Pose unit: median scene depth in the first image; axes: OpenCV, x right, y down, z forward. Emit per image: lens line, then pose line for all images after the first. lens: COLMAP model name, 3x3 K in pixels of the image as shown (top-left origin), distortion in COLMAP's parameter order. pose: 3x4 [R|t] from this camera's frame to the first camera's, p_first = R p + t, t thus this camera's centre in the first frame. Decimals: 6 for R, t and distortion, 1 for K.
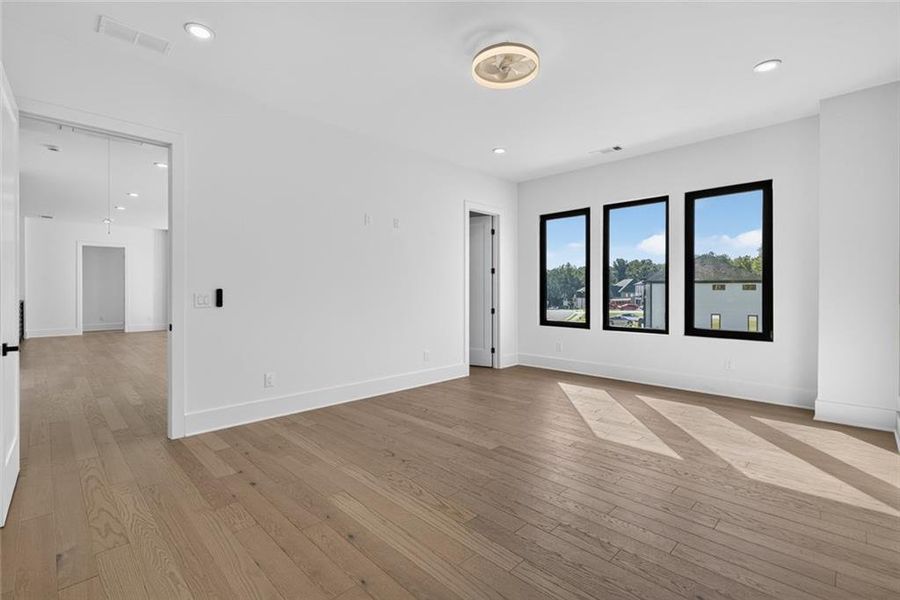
lens RADIAL K [[409.8, 0, 454.3], [0, 409.8, 293.7], [0, 0, 1]] dist [0.000298, 0.000031]
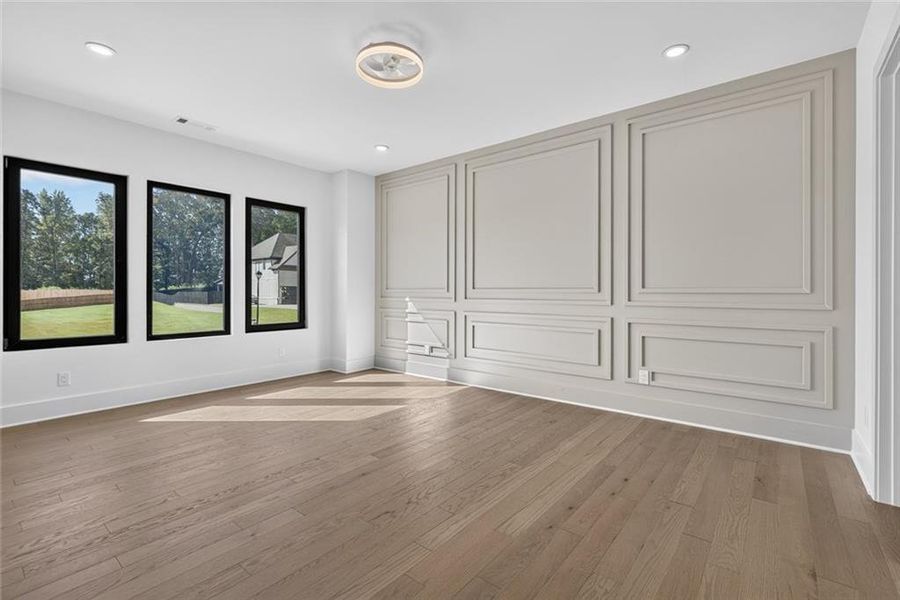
lens RADIAL K [[409.8, 0, 454.3], [0, 409.8, 293.7], [0, 0, 1]] dist [0.000298, 0.000031]
pose [[-0.104848, -0.006372, 0.994468, -0.723434], [0.006441, 0.999954, 0.007086, -0.003932], [-0.994467, 0.007148, -0.104802, 0.776267]]
